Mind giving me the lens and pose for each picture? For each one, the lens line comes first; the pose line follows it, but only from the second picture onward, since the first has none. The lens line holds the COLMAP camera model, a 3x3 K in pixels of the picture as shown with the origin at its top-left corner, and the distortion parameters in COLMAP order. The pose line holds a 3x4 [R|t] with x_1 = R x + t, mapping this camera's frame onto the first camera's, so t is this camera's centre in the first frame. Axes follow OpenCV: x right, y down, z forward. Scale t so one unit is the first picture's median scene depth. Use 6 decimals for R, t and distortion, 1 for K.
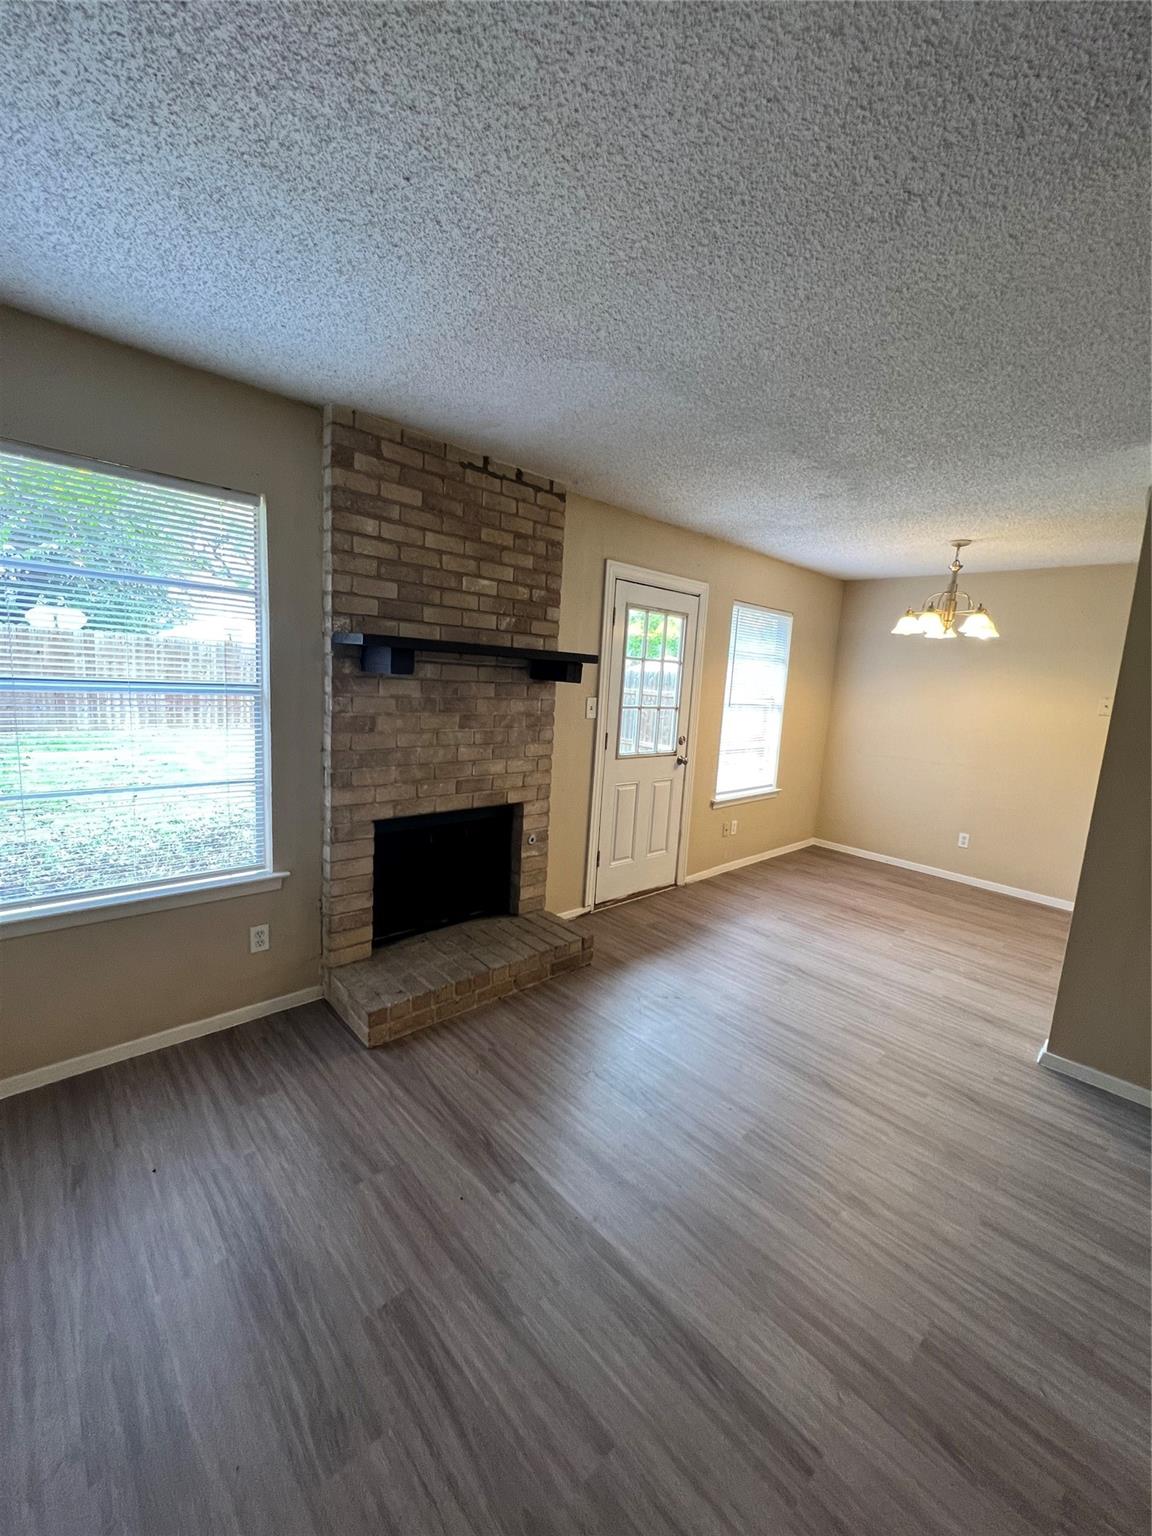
lens RADIAL K [[610.7, 0, 582.1], [0, 610.7, 760.8], [0, 0, 1]] dist [-0.000889, 0.000610]
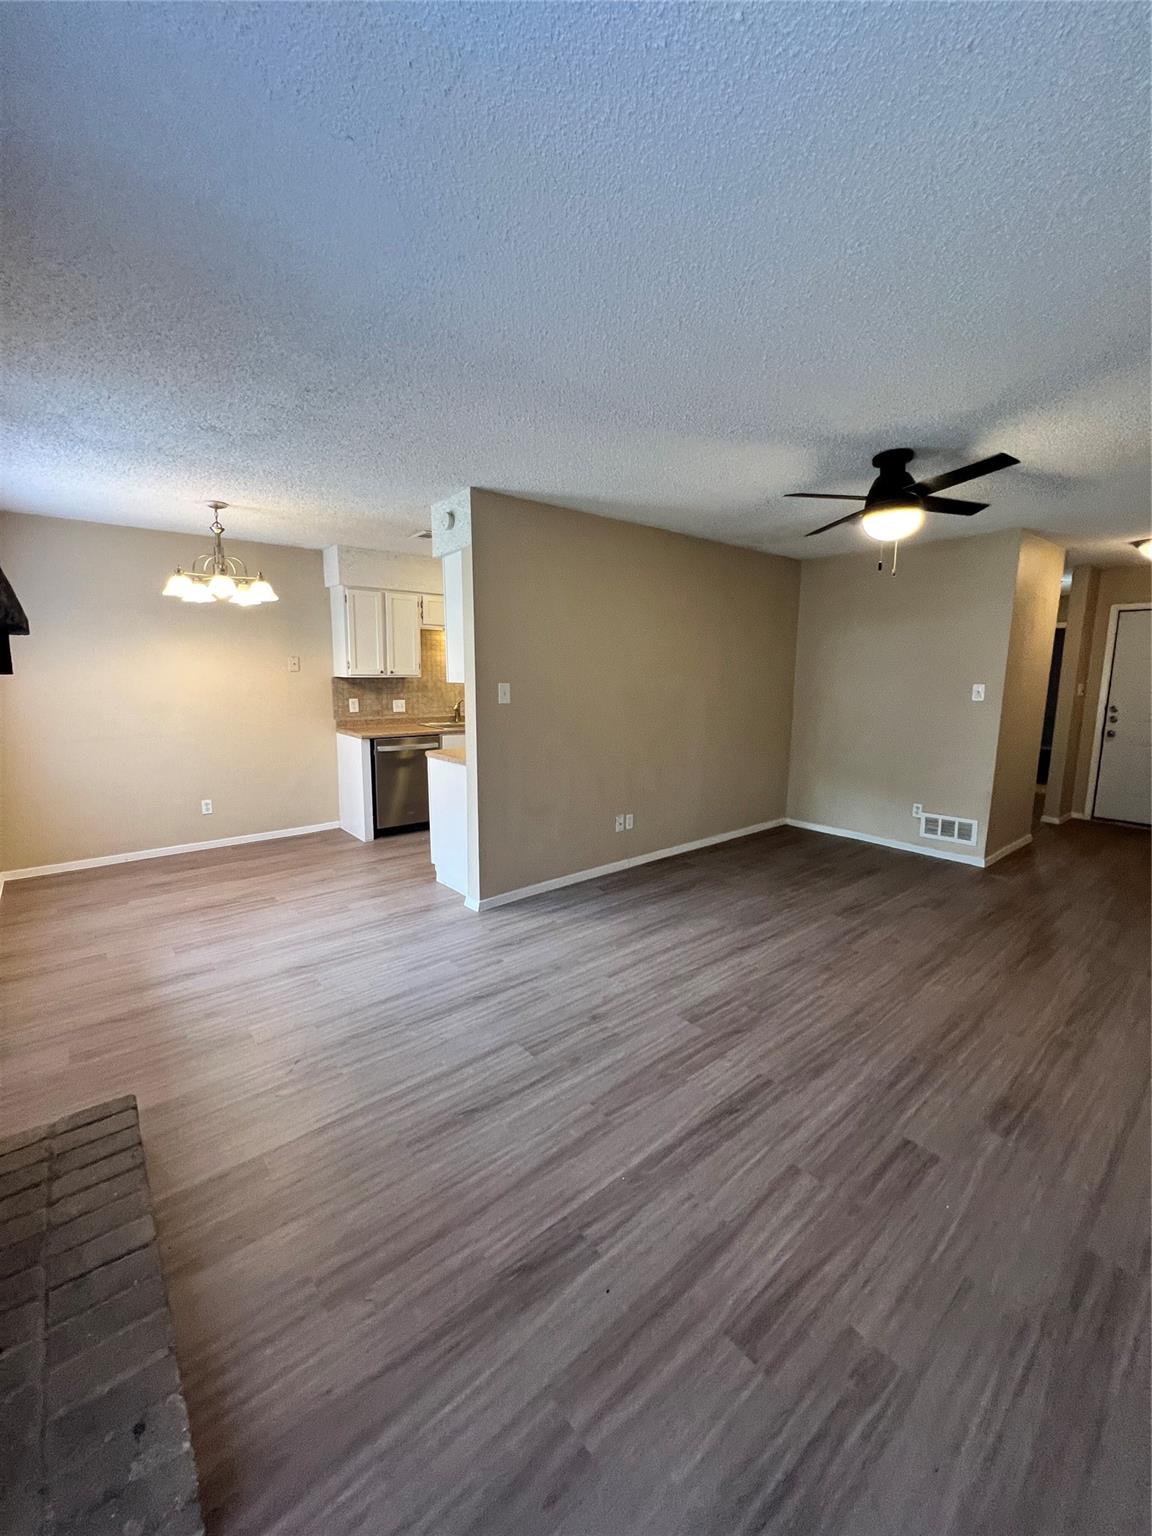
lens RADIAL K [[610.7, 0, 582.1], [0, 610.7, 760.8], [0, 0, 1]] dist [-0.000889, 0.000610]
pose [[0.055389, -0.210363, 0.976053, -0.452769], [0.141669, 0.969319, 0.200873, -0.084997], [-0.988363, 0.127150, 0.083491, 0.457423]]
